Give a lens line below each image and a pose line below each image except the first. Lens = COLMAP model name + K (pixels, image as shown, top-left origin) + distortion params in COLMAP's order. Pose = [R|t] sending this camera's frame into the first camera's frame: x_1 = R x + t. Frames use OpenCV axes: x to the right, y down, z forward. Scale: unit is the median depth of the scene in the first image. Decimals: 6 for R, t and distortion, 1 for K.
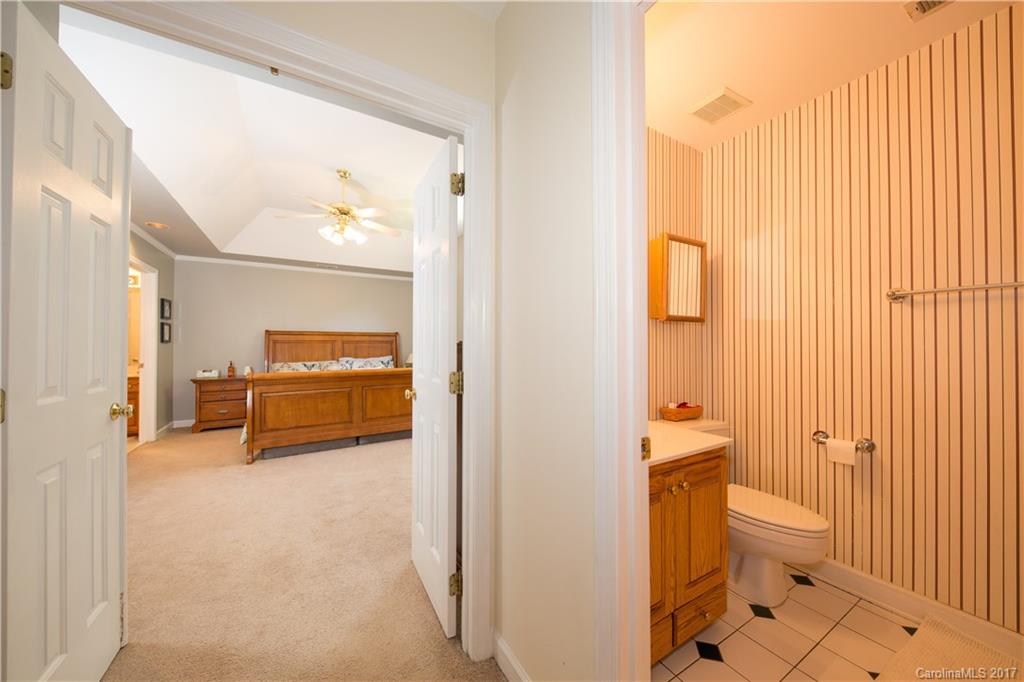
lens RADIAL K [[351.6, 0, 517.3], [0, 351.6, 340.8], [0, 0, 1]] dist [-0.001340, -0.002987]
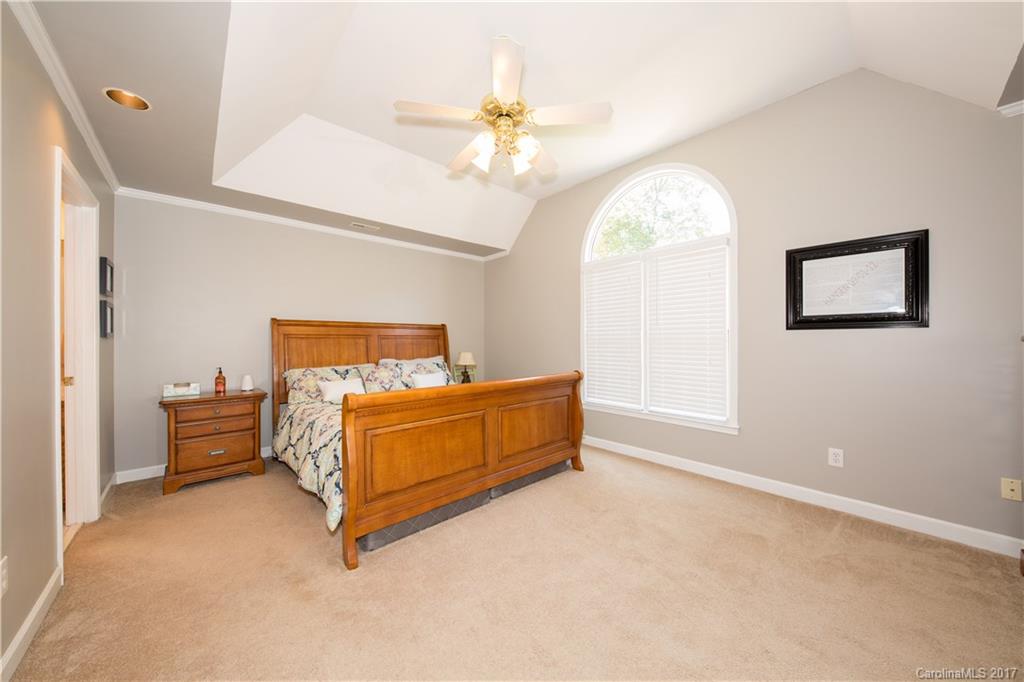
lens RADIAL K [[351.6, 0, 506.0], [0, 351.6, 341.4], [0, 0, 1]] dist [-0.001340, -0.002987]
pose [[0.983897, -0.002383, 0.178718, -0.452454], [0.000351, 0.999935, 0.011404, 0.005320], [-0.178734, -0.011157, 0.983834, 0.319230]]
